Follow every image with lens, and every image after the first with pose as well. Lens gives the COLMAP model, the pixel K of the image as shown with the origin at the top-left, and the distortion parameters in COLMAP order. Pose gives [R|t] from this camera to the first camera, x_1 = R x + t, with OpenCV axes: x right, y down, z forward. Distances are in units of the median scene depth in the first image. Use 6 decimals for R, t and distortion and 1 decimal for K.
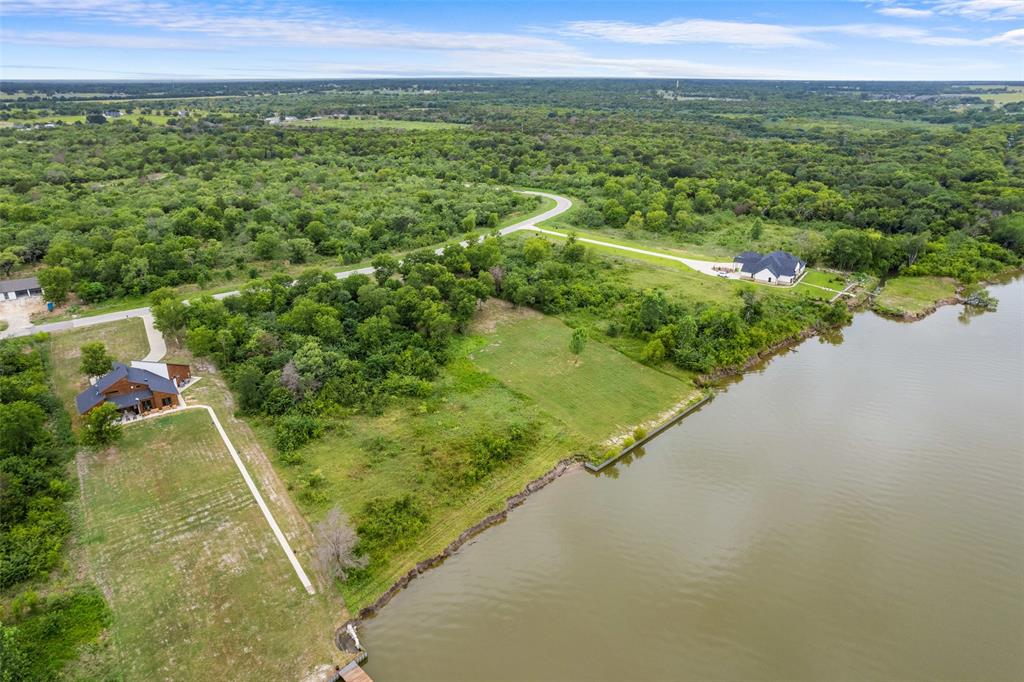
lens RADIAL K [[662.5, 0, 512.0], [0, 662.5, 341.0], [0, 0, 1]] dist [-0.083430, 0.084381]
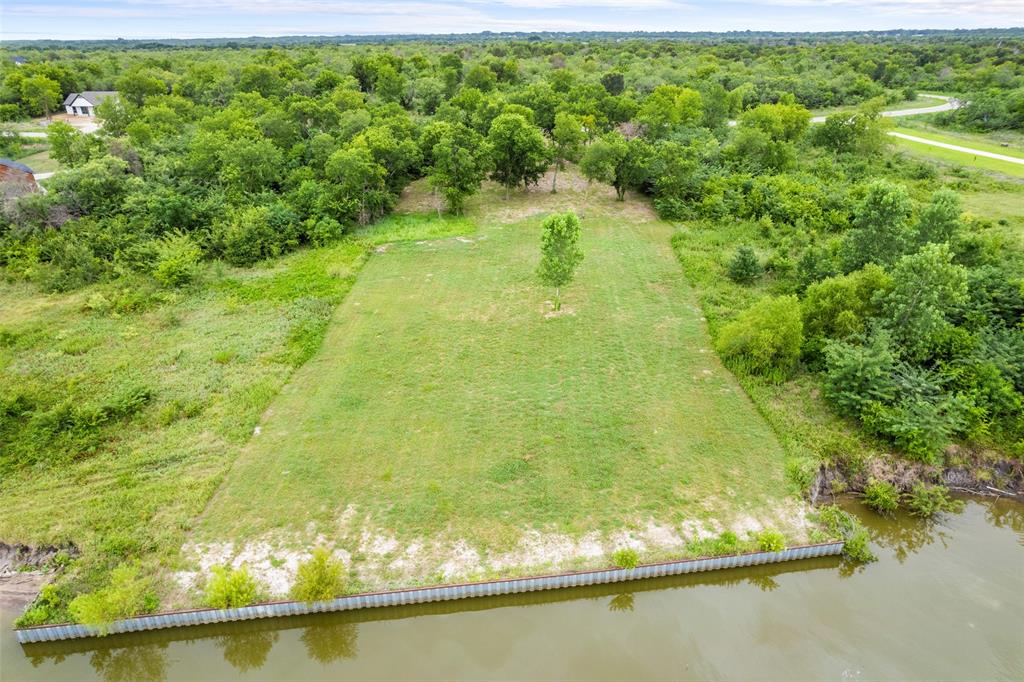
lens RADIAL K [[662.5, 0, 512.0], [0, 662.5, 341.0], [0, 0, 1]] dist [-0.083430, 0.084381]
pose [[0.790190, 0.260445, -0.554769, 0.308085], [-0.225329, 0.965270, 0.132212, 0.006873], [0.569936, 0.020533, 0.821433, 0.715794]]
